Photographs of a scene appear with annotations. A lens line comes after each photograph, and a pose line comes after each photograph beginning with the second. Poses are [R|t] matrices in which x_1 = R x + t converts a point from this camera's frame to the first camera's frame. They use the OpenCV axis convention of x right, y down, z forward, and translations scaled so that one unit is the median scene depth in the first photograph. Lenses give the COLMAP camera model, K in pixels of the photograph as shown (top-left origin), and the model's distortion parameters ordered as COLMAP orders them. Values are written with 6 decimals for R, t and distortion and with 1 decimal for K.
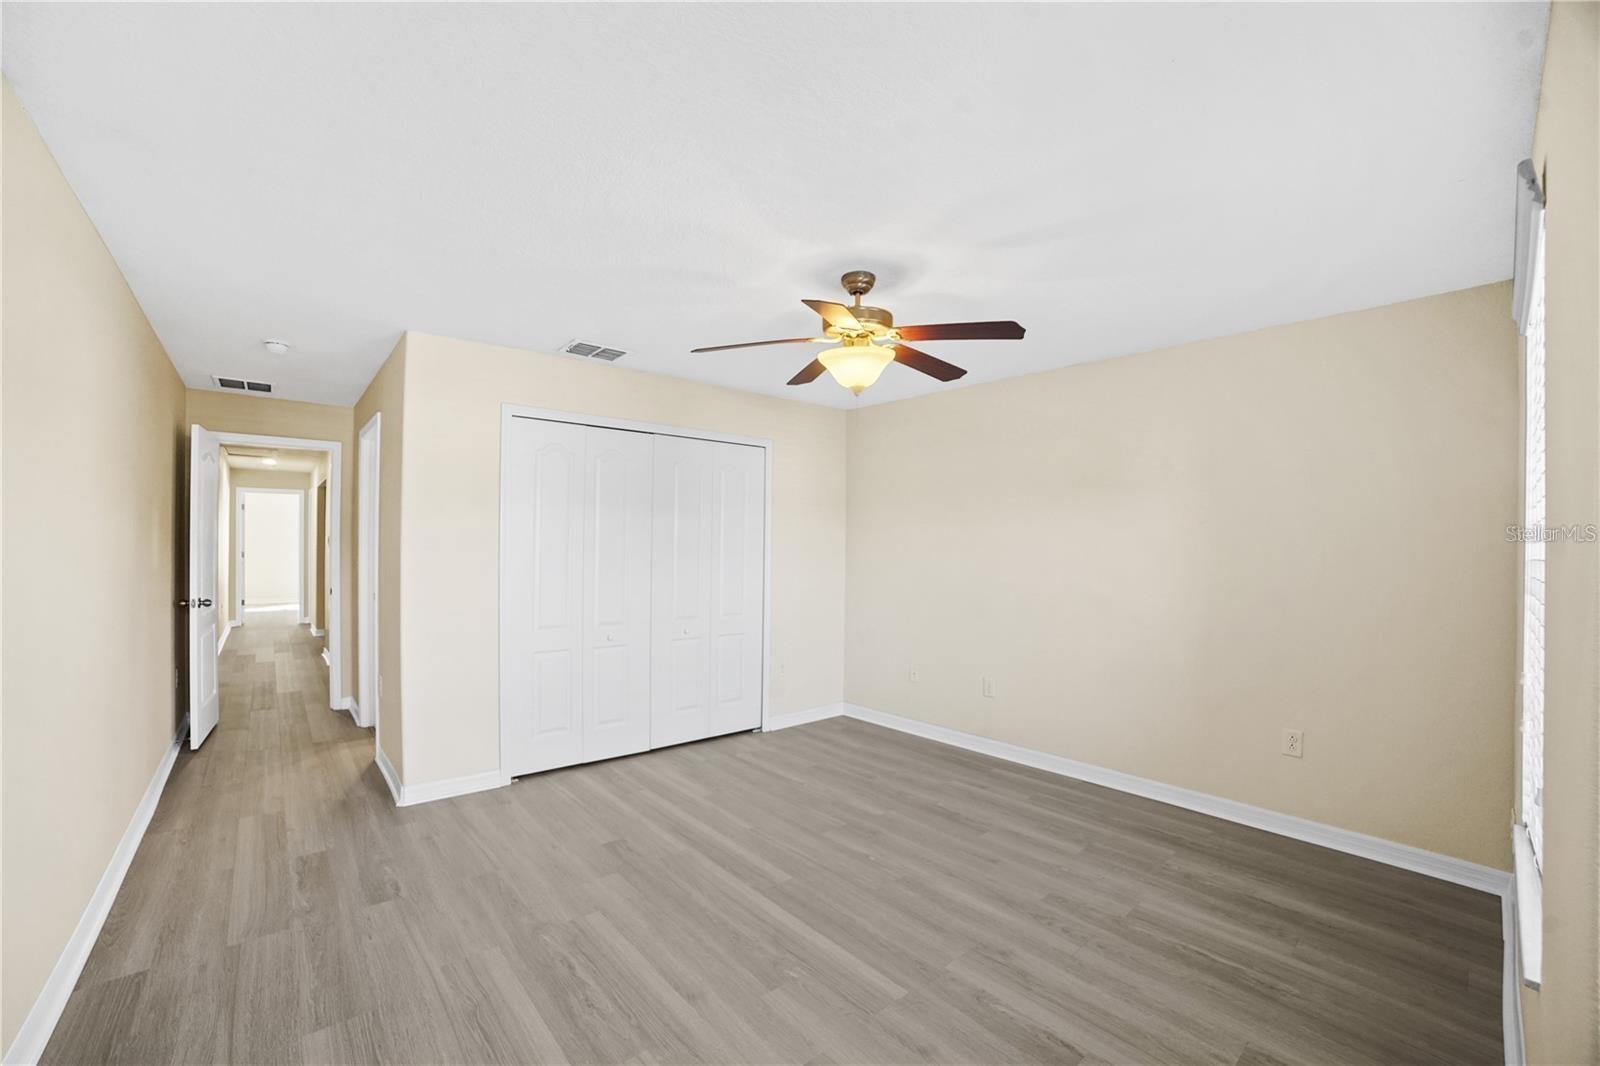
lens RADIAL K [[647.0, 0, 793.0], [0, 647.0, 547.4], [0, 0, 1]] dist [-0.110224, 0.040120]
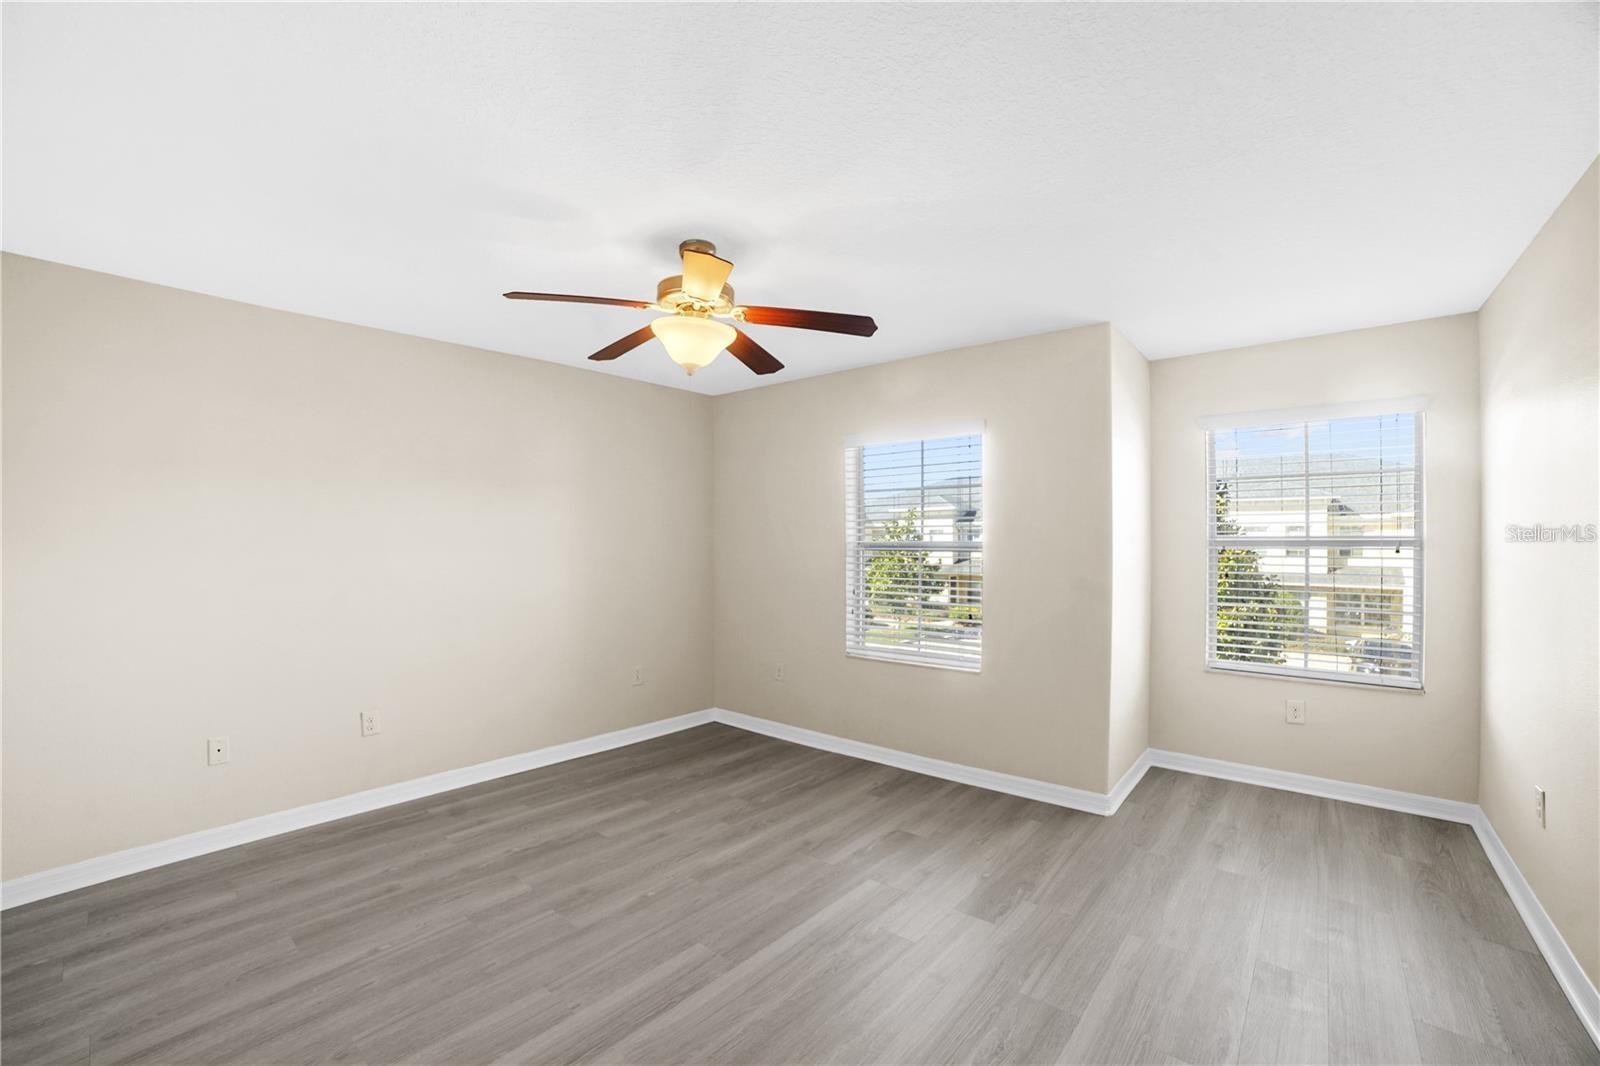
lens RADIAL K [[647.0, 0, 793.0], [0, 647.0, 547.4], [0, 0, 1]] dist [-0.110224, 0.040120]
pose [[-0.145222, -0.018381, 0.989228, -0.732396], [0.001217, 0.999823, 0.018757, -0.003533], [-0.989398, 0.003928, -0.145174, 0.903921]]
